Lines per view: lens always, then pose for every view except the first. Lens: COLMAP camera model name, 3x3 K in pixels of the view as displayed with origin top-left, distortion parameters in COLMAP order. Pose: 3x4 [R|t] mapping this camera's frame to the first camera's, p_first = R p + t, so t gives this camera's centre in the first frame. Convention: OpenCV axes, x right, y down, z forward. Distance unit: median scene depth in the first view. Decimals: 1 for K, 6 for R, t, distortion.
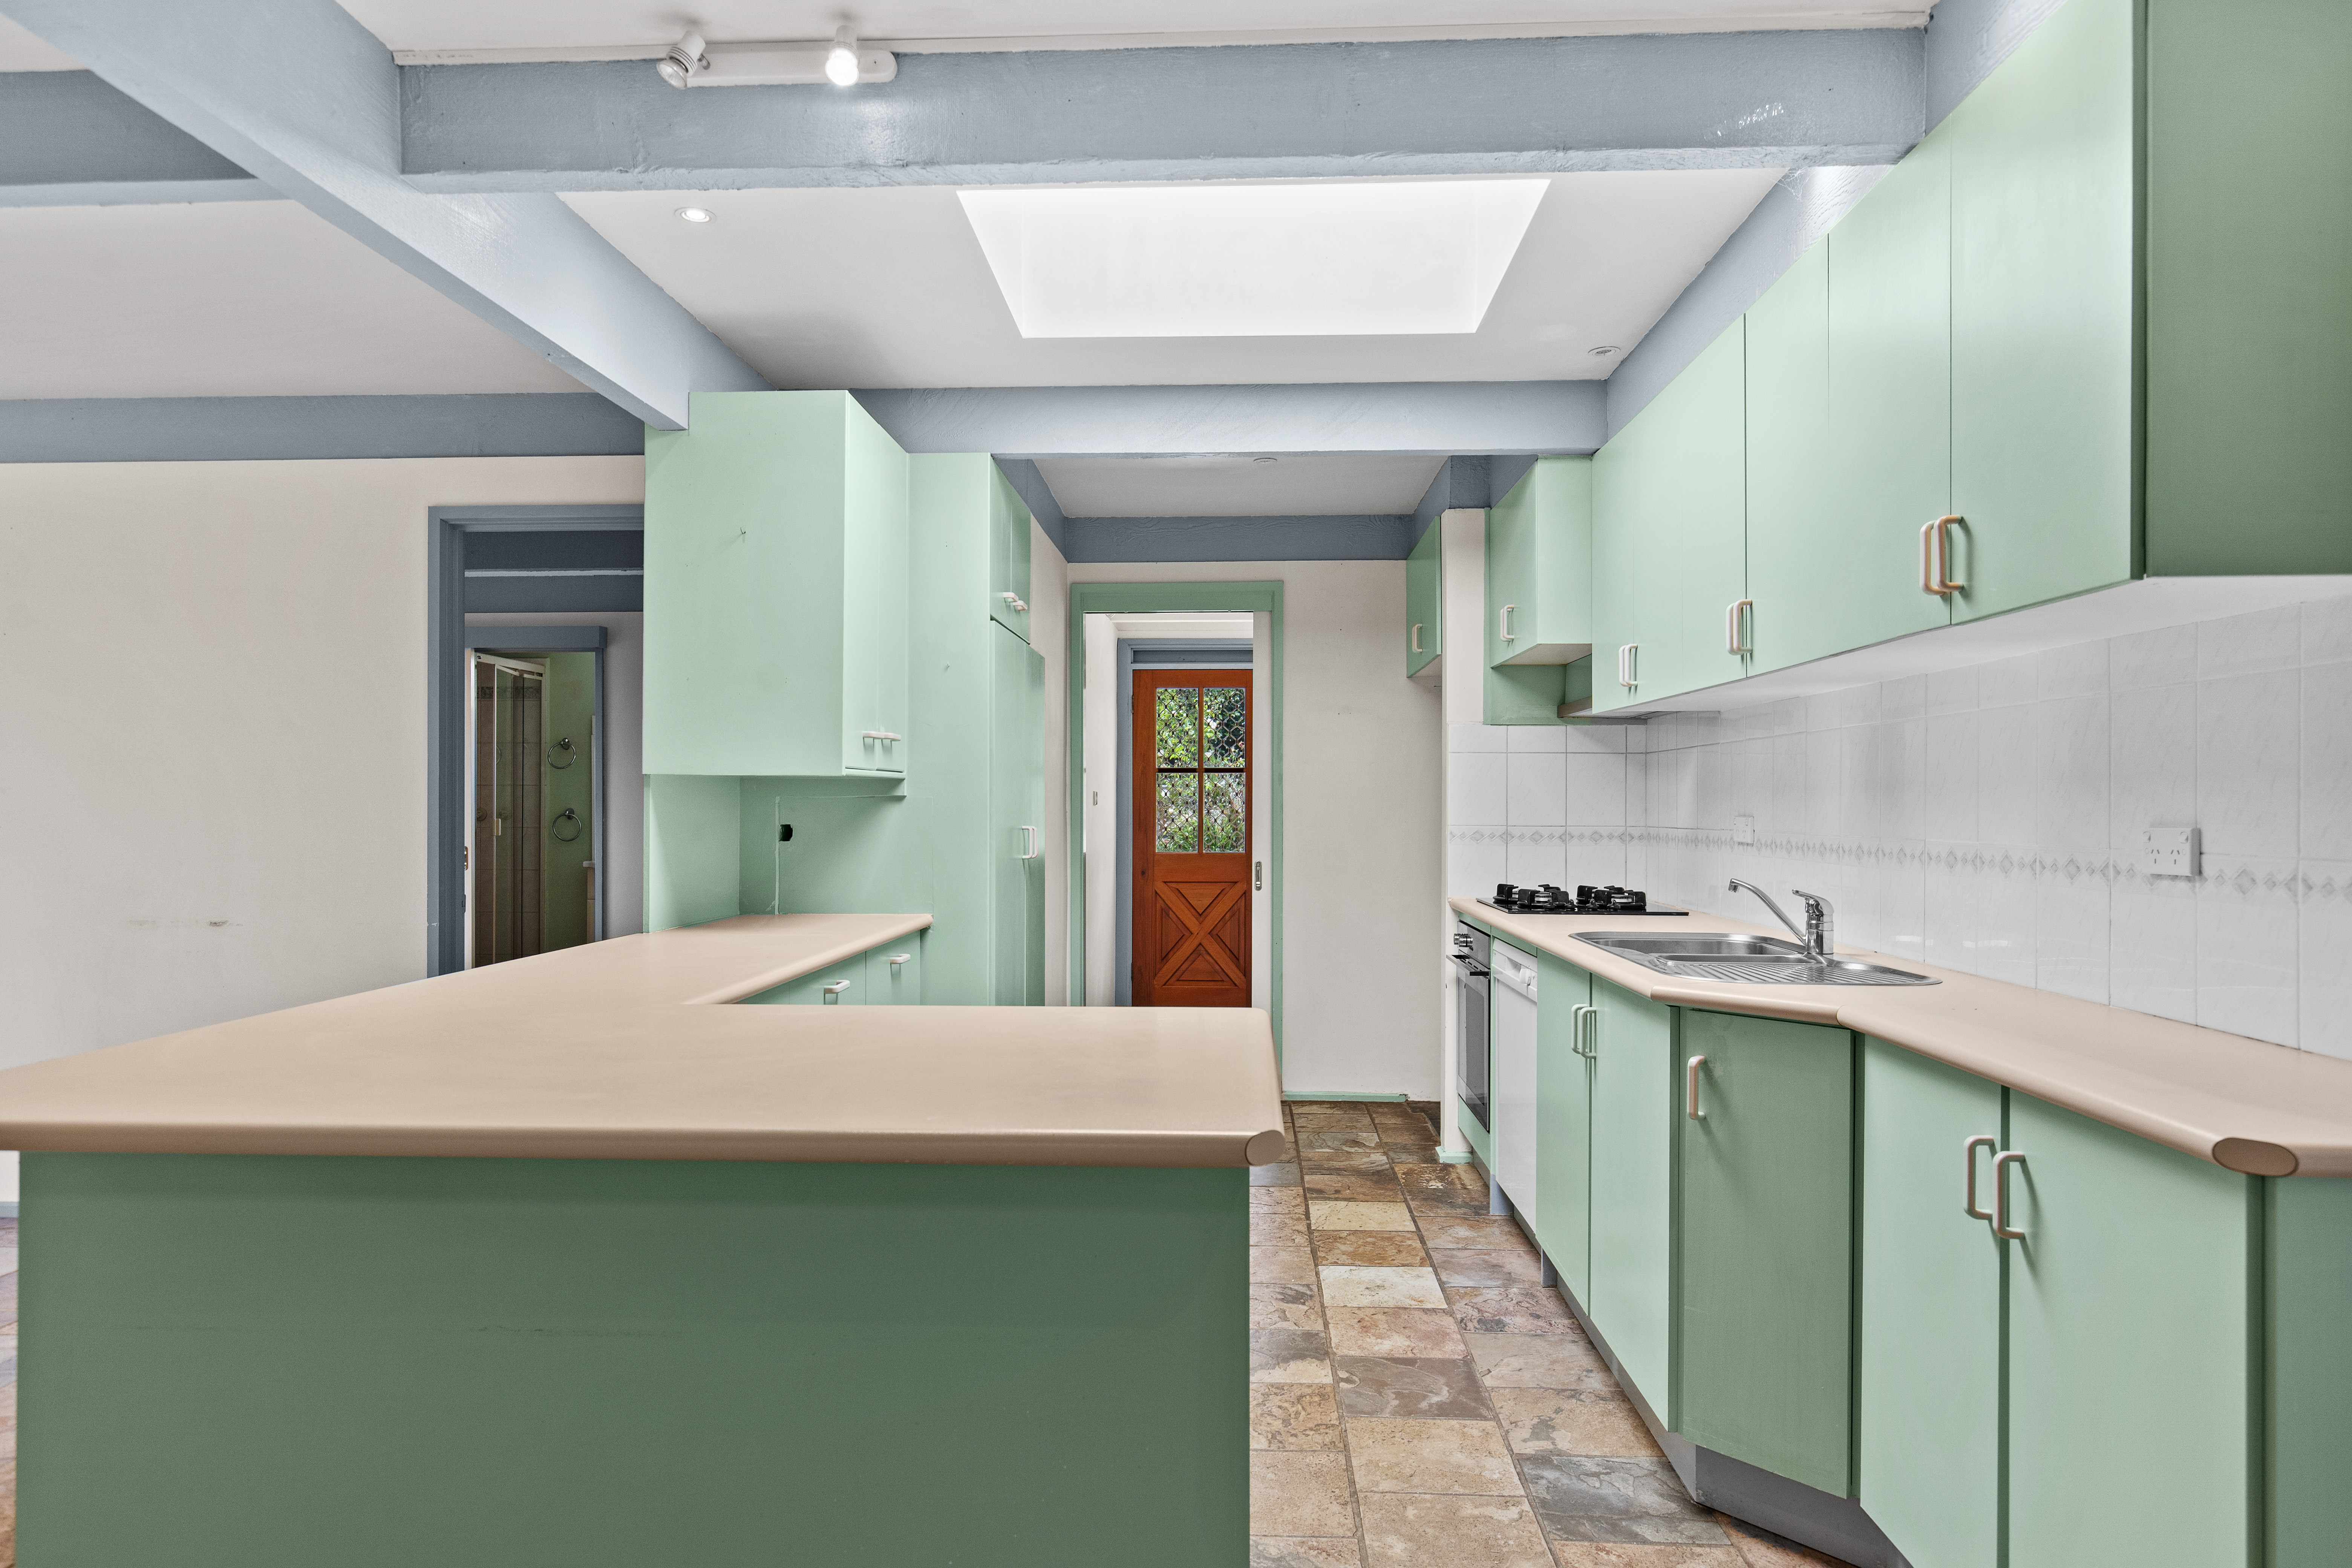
lens RADIAL K [[1432.0, 0, 1177.2], [0, 1432.0, 794.7], [0, 0, 1]] dist [0.000008, 0.000091]
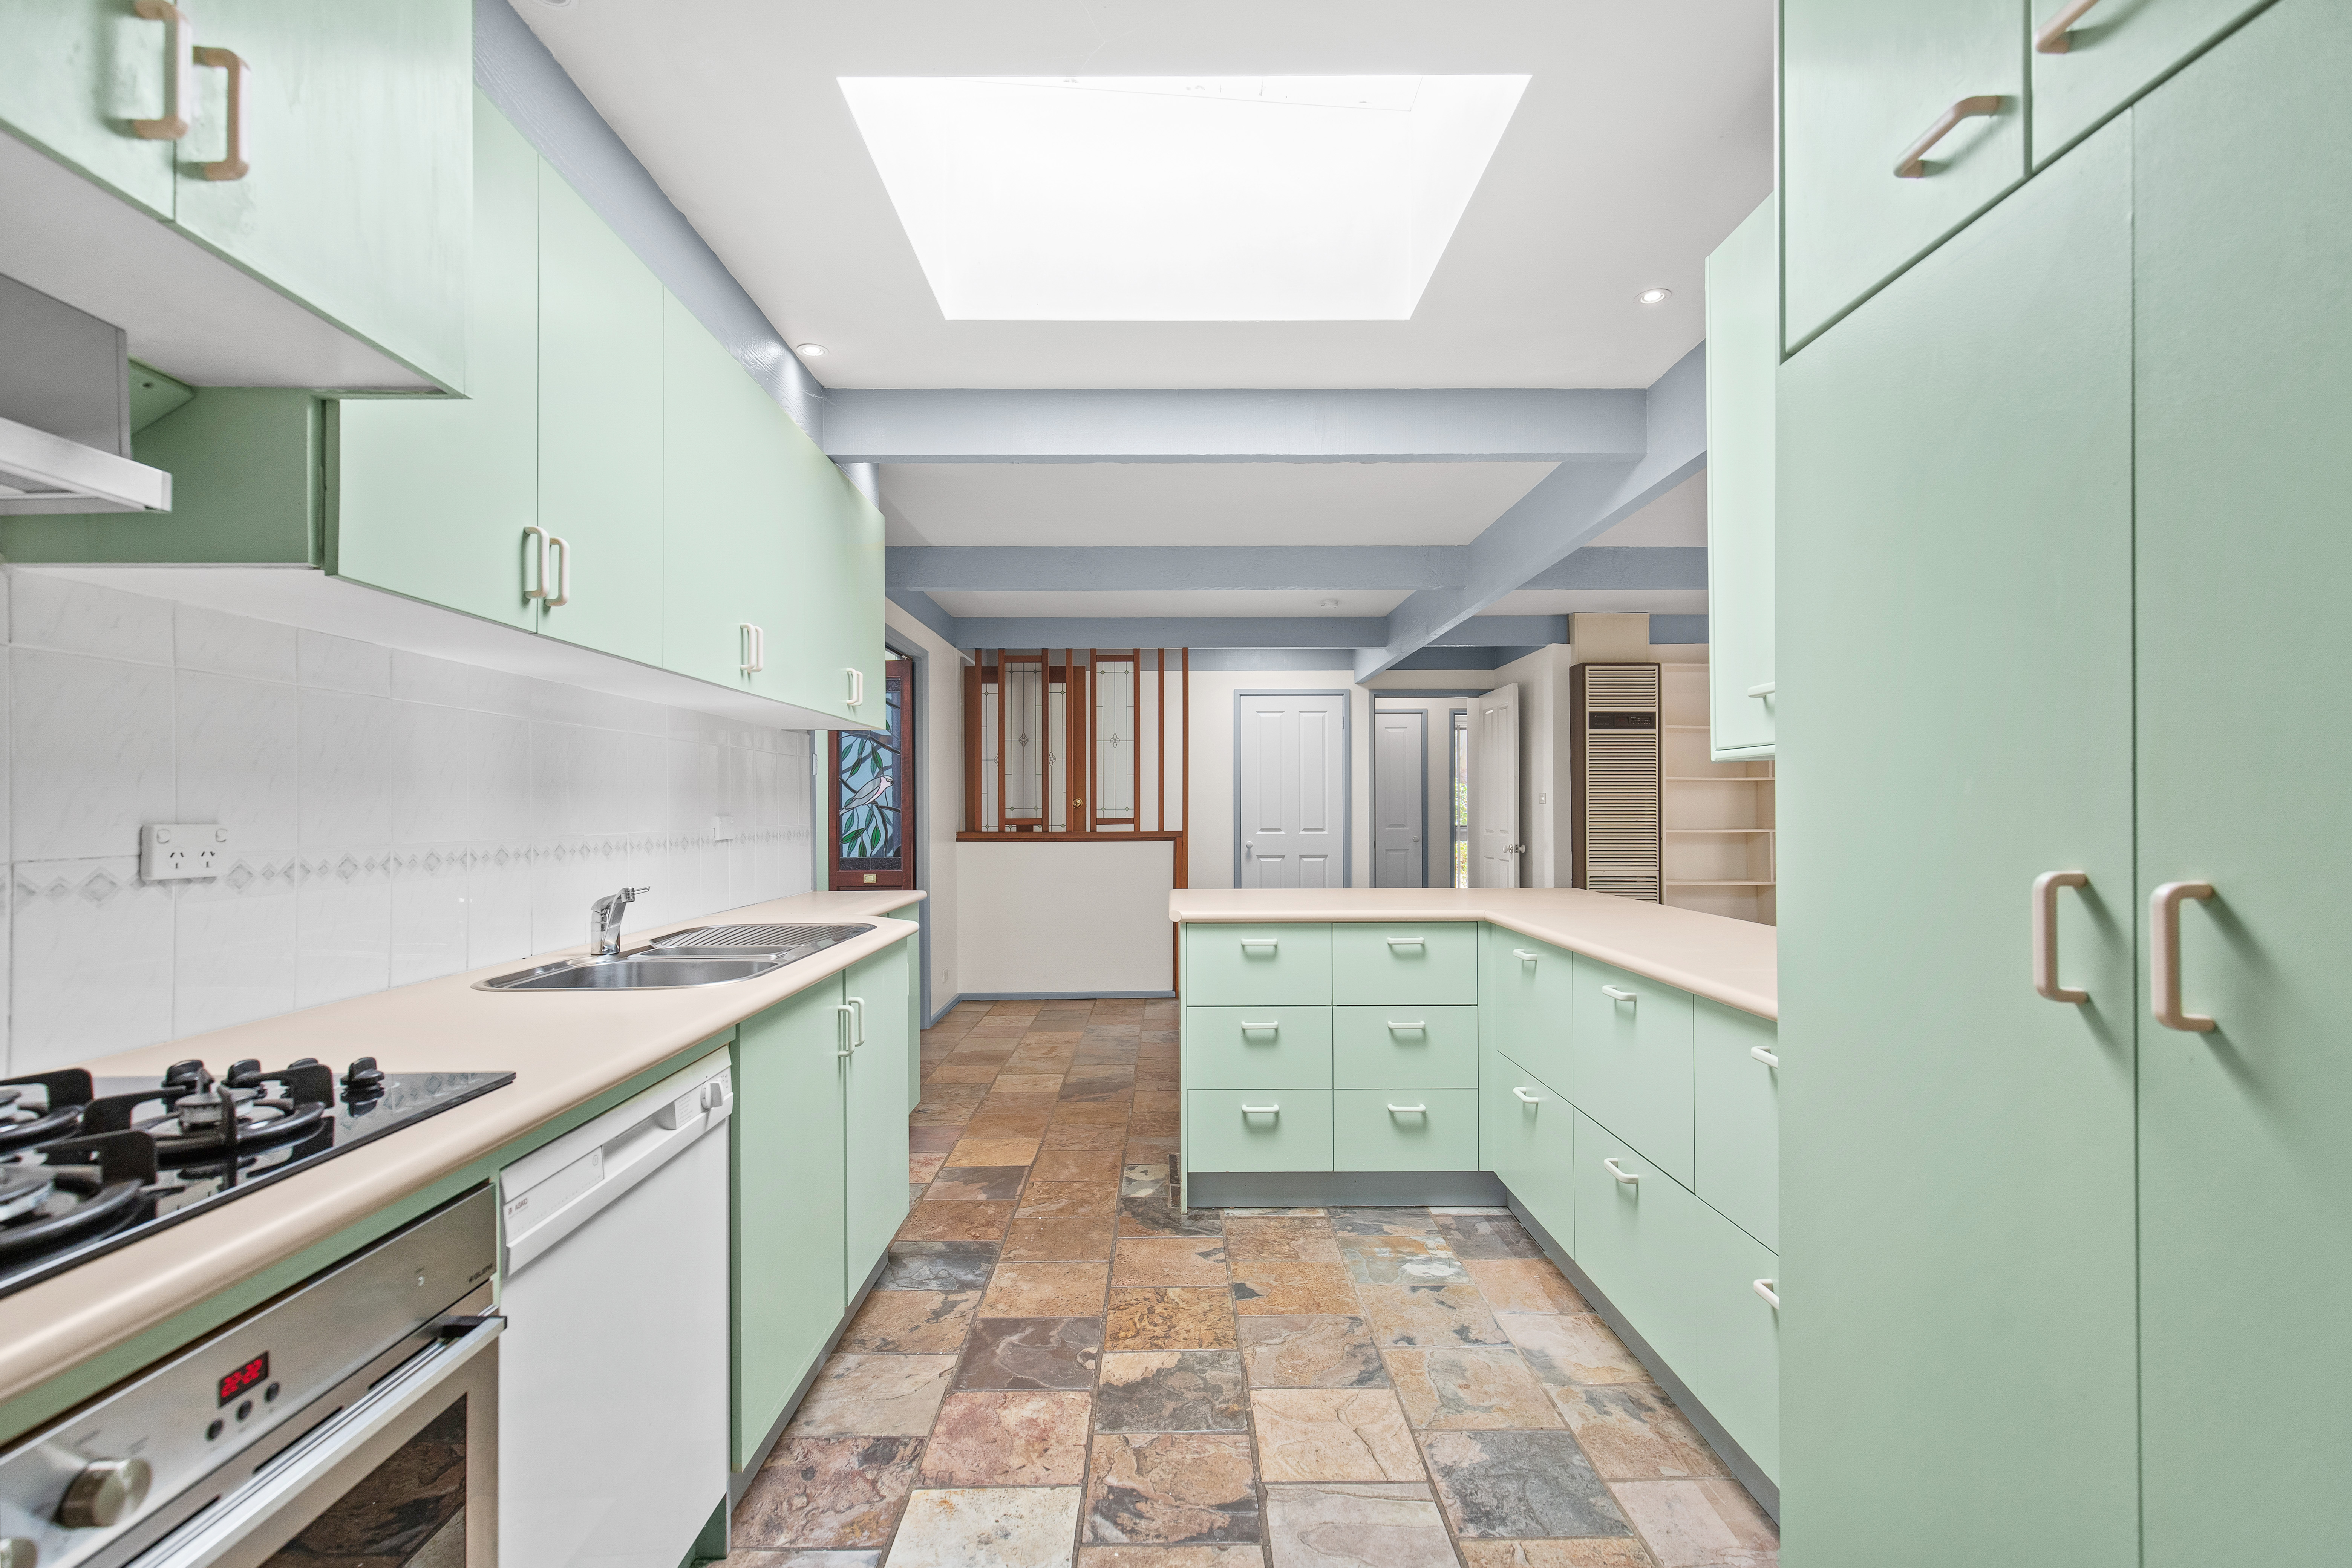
lens RADIAL K [[1074.2, 0, 1159.8], [0, 1074.2, 800.7], [0, 0, 1]] dist [0.004776, 0.000131]
pose [[-0.999230, -0.000132, -0.039224, 0.097613], [0.000520, 0.999862, -0.016607, 0.018423], [0.039220, -0.016614, -0.999092, 1.789934]]
